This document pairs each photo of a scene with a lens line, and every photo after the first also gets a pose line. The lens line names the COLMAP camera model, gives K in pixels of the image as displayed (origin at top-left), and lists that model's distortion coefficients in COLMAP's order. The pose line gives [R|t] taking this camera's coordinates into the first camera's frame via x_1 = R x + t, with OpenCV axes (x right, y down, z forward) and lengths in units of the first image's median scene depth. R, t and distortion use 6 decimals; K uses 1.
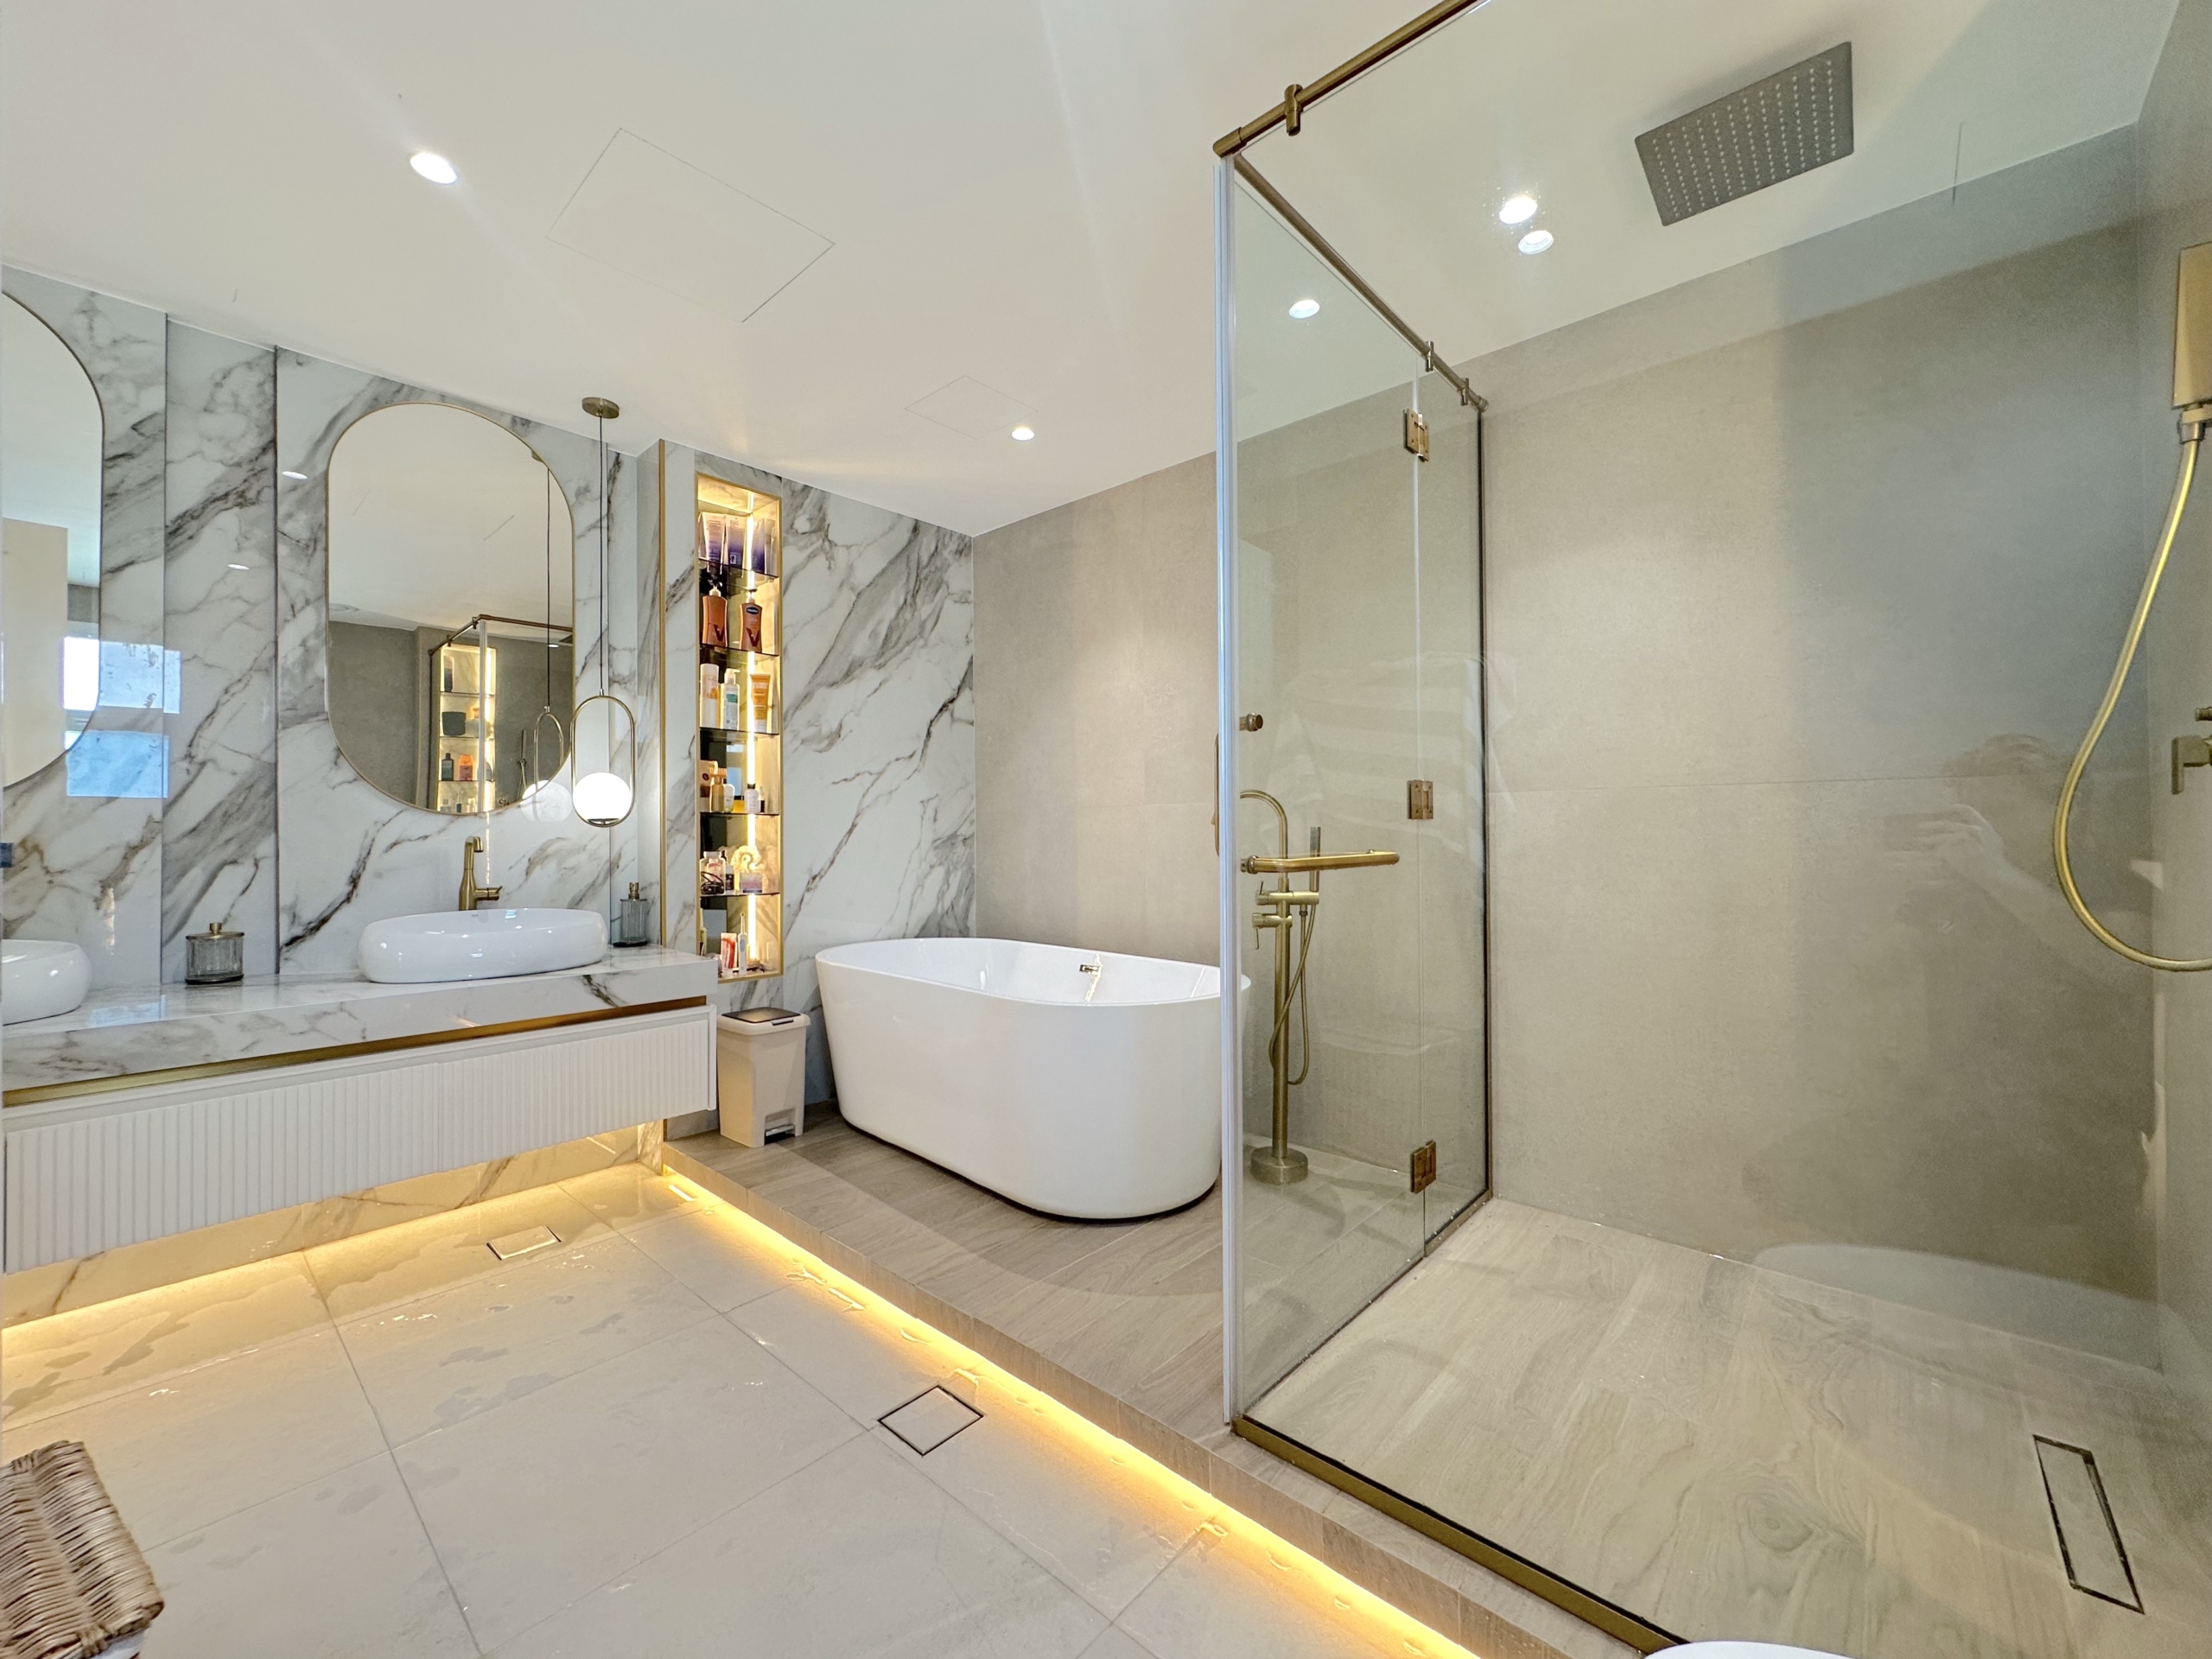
lens RADIAL K [[884.3, 0, 1095.0], [0, 884.3, 826.3], [0, 0, 1]] dist [-0.001471, 0.000109]
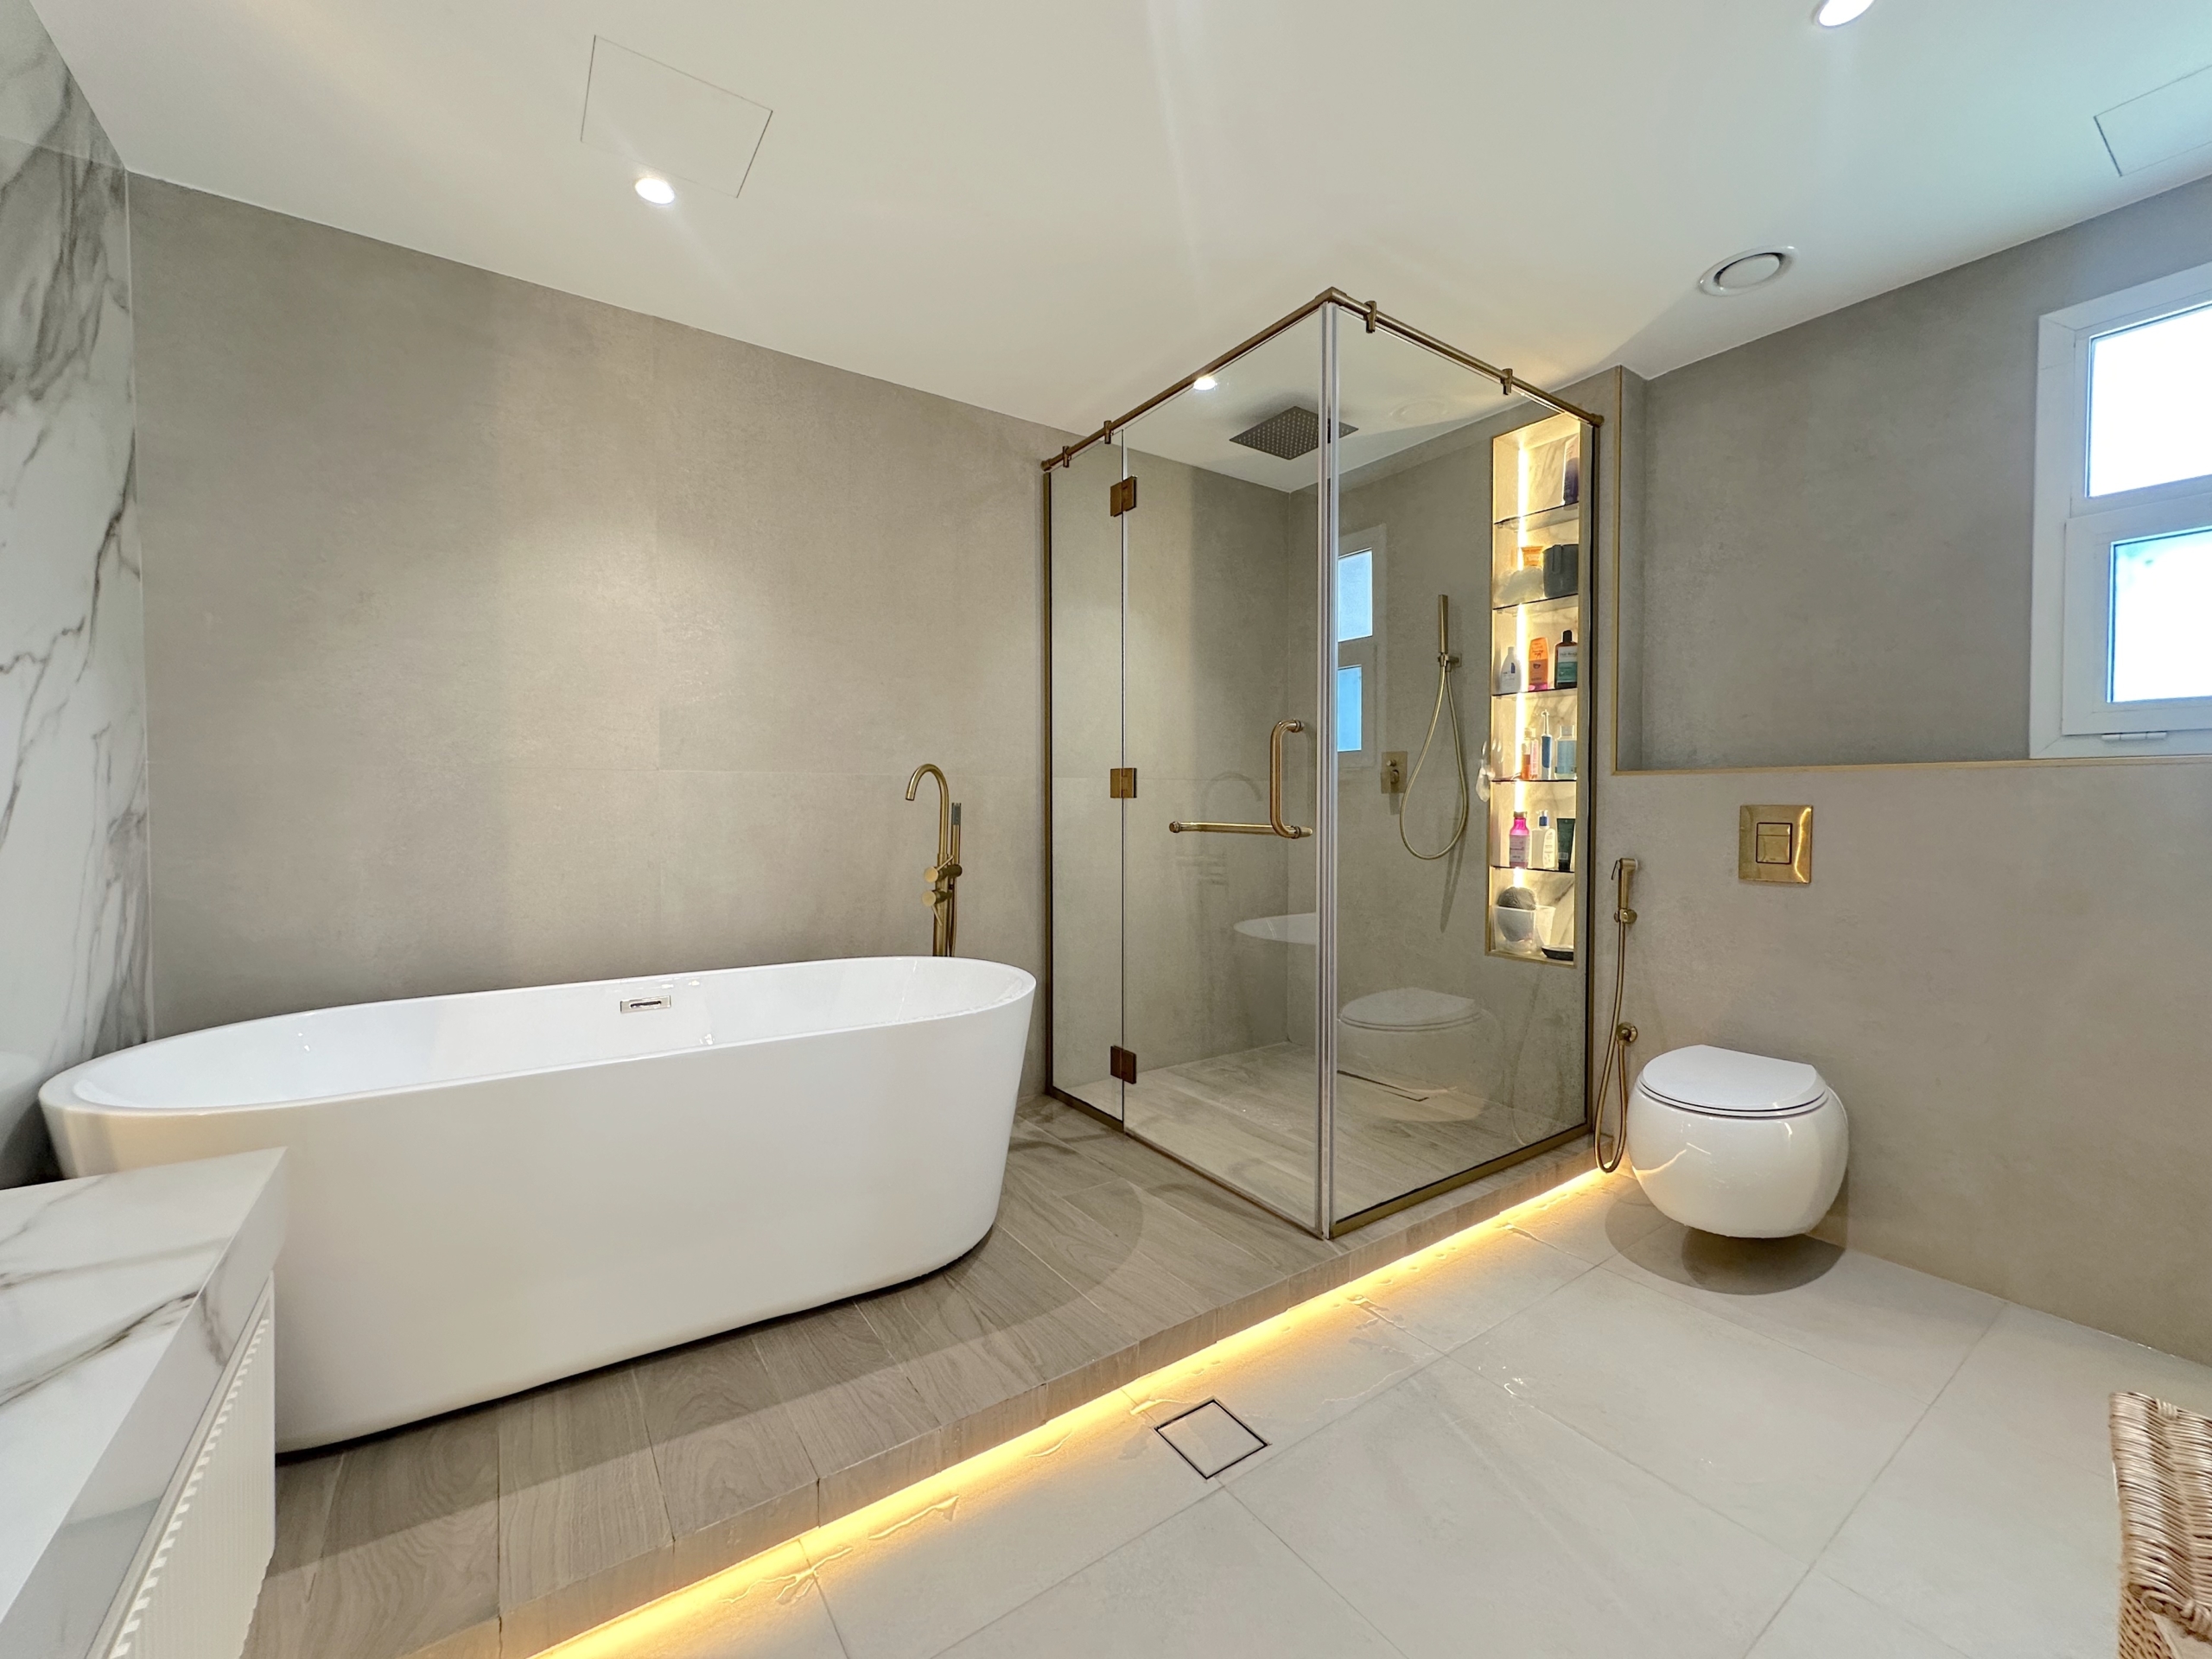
lens RADIAL K [[884.3, 0, 1103.3], [0, 884.3, 826.4], [0, 0, 1]] dist [-0.001471, 0.000109]
pose [[0.229861, -0.017442, 0.973067, -0.805382], [-0.005861, 0.999796, 0.019305, 0.008427], [-0.973206, -0.010140, 0.229712, 0.659281]]
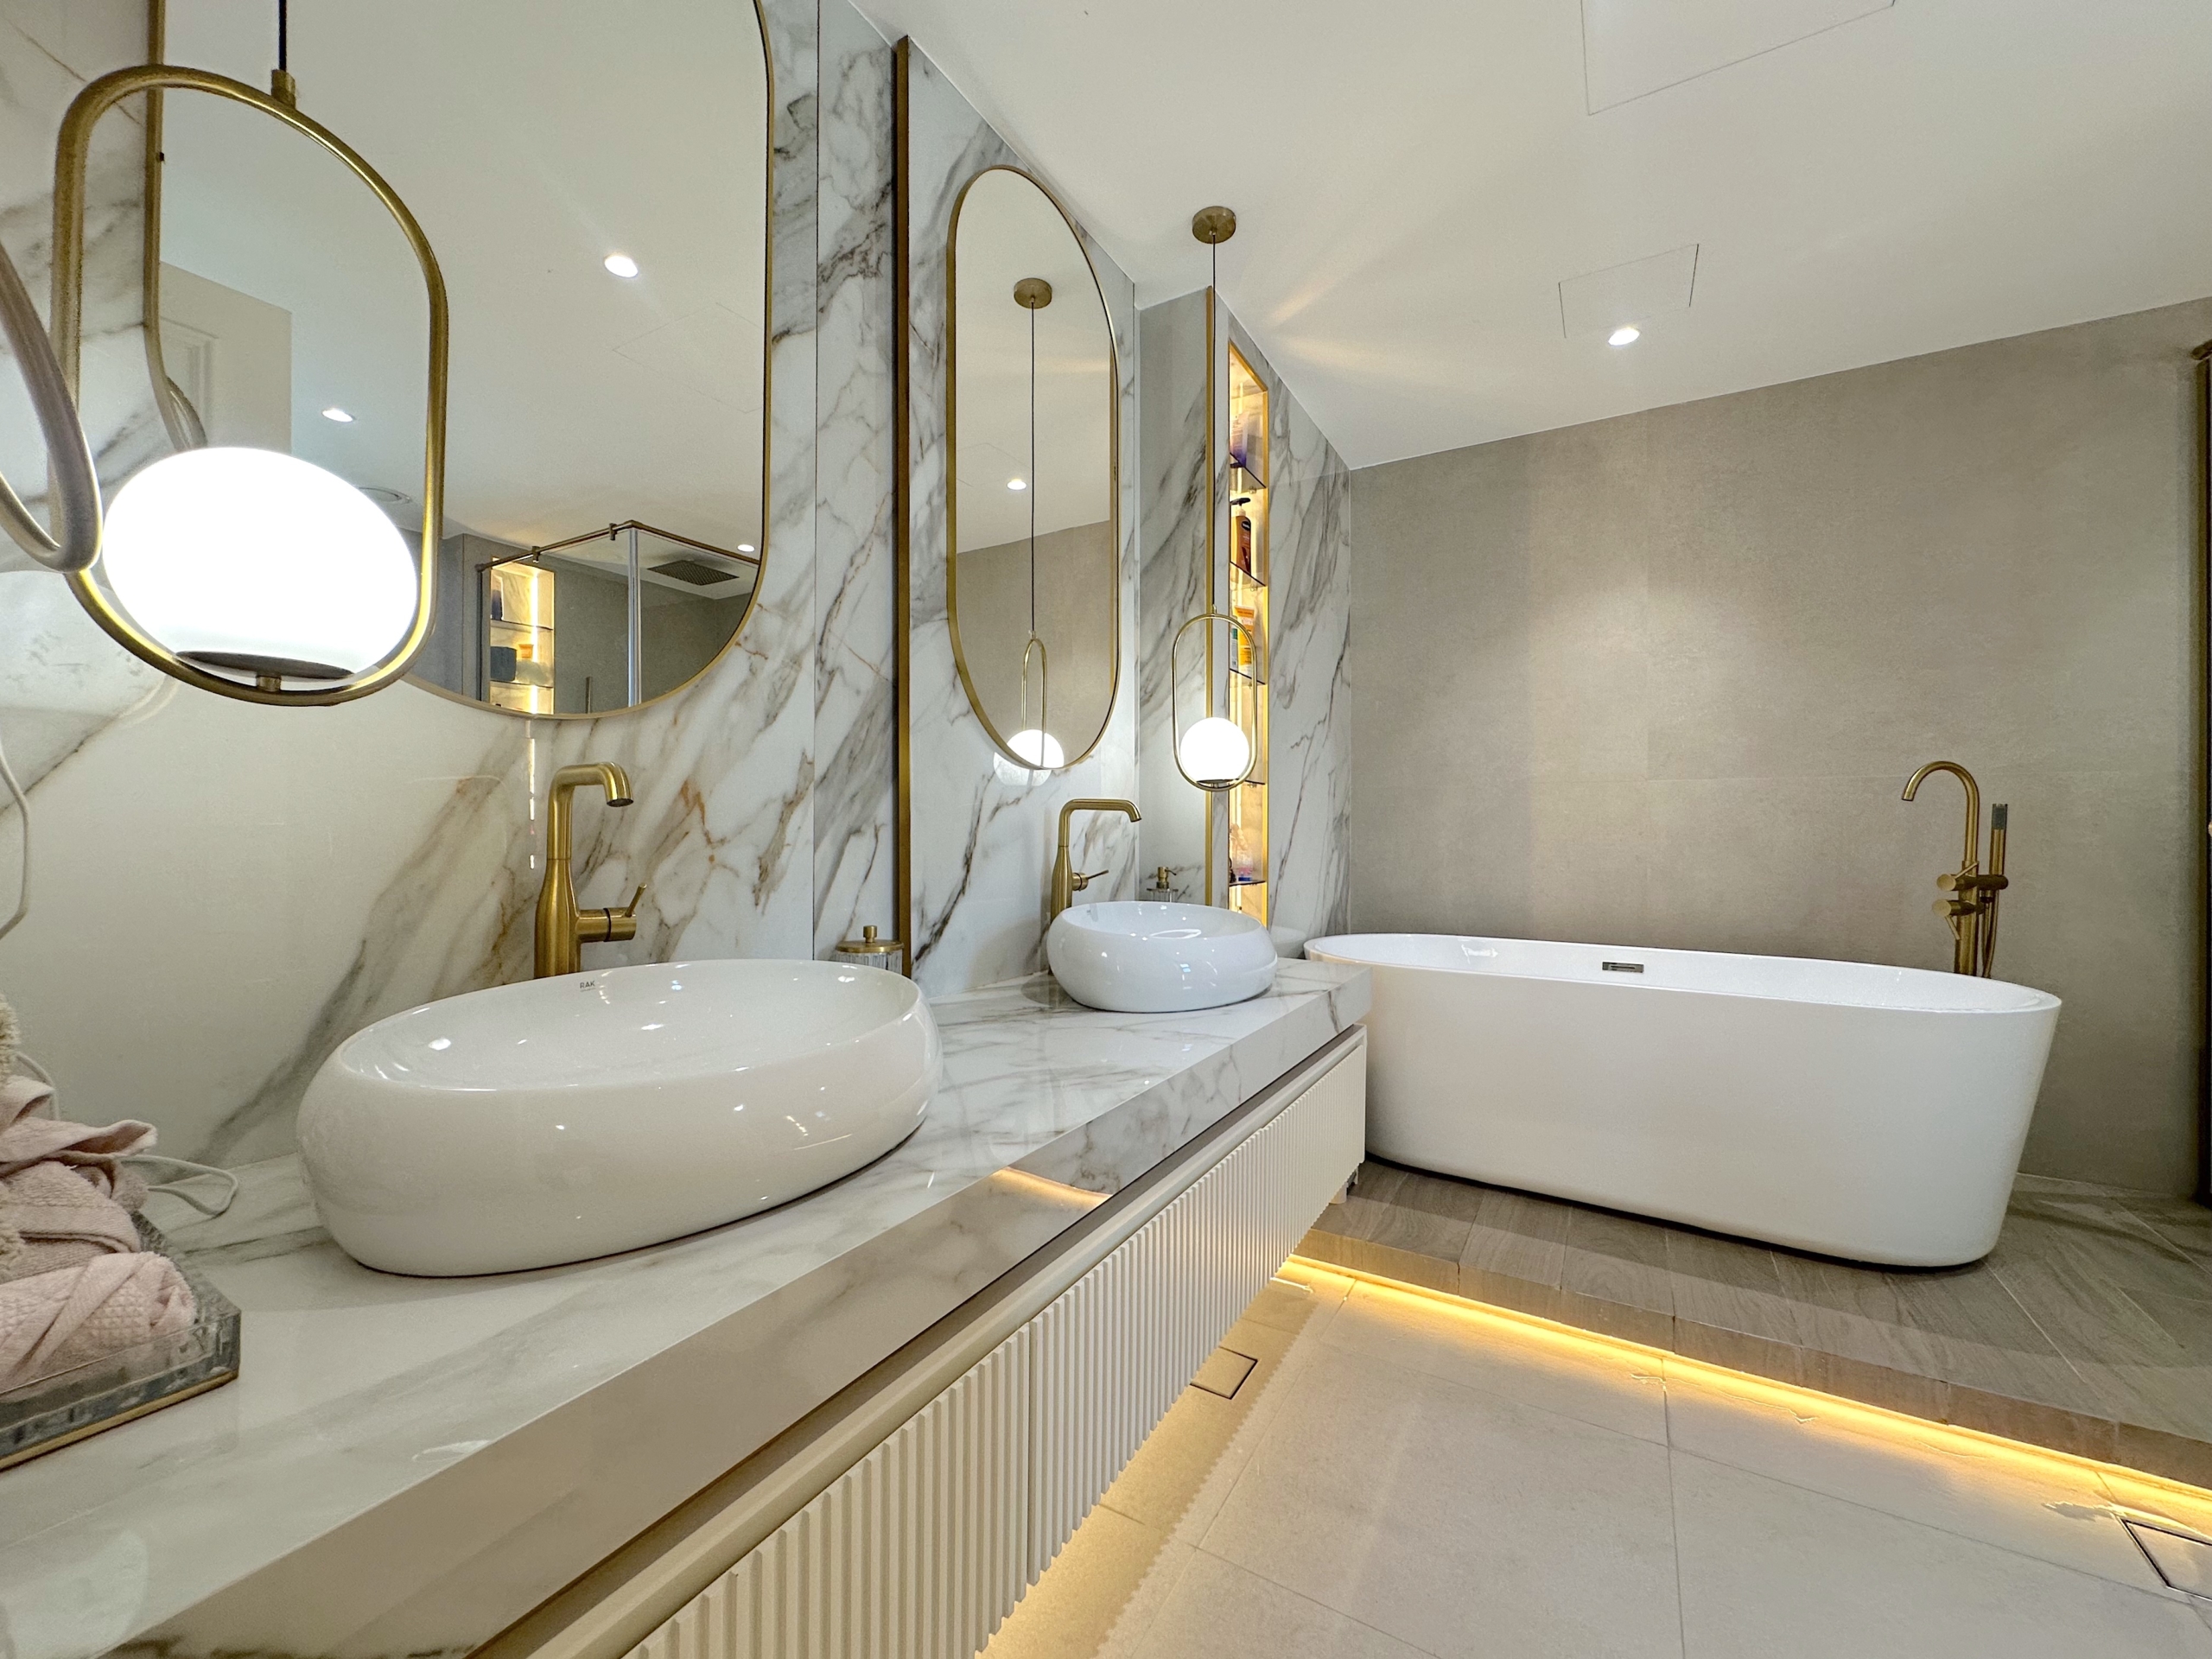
lens RADIAL K [[884.3, 0, 1101.3], [0, 884.3, 821.7], [0, 0, 1]] dist [-0.001471, 0.000109]
pose [[0.978887, 0.010783, 0.204119, -0.927747], [-0.011371, 0.999934, 0.001706, 0.030630], [-0.204087, -0.003991, 0.978945, 0.337511]]
